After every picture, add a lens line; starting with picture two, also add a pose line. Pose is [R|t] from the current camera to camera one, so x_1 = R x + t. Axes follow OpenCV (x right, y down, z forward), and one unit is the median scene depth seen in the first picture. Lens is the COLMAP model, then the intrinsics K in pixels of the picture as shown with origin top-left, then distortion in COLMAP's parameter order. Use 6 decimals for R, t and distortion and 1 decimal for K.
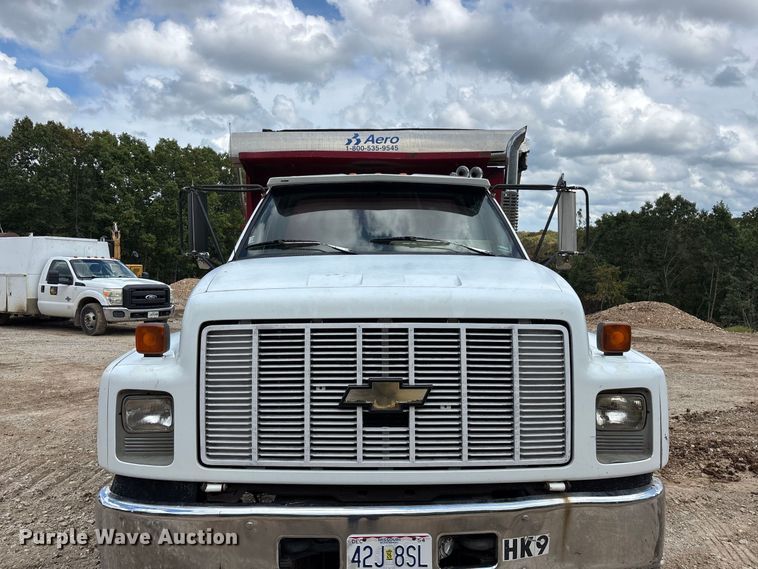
lens RADIAL K [[577.2, 0, 379.0], [0, 577.2, 284.5], [0, 0, 1]] dist [0.034181, -0.012026]
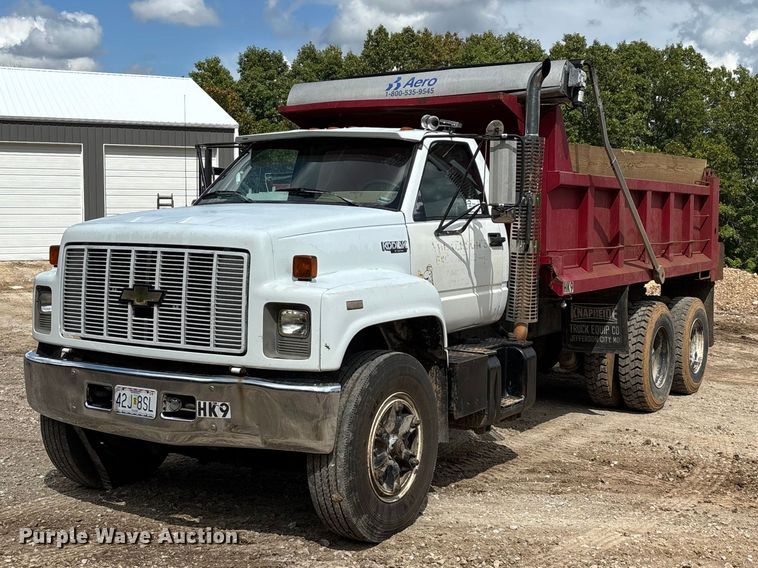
lens RADIAL K [[972.2, 0, 390.3], [0, 972.2, 274.0], [0, 0, 1]] dist [0.271530, -1.015821]
pose [[0.842371, 0.044601, -0.537049, 1.865486], [-0.041736, 0.998975, 0.017500, 0.064715], [0.537279, 0.007672, 0.843370, -0.770594]]
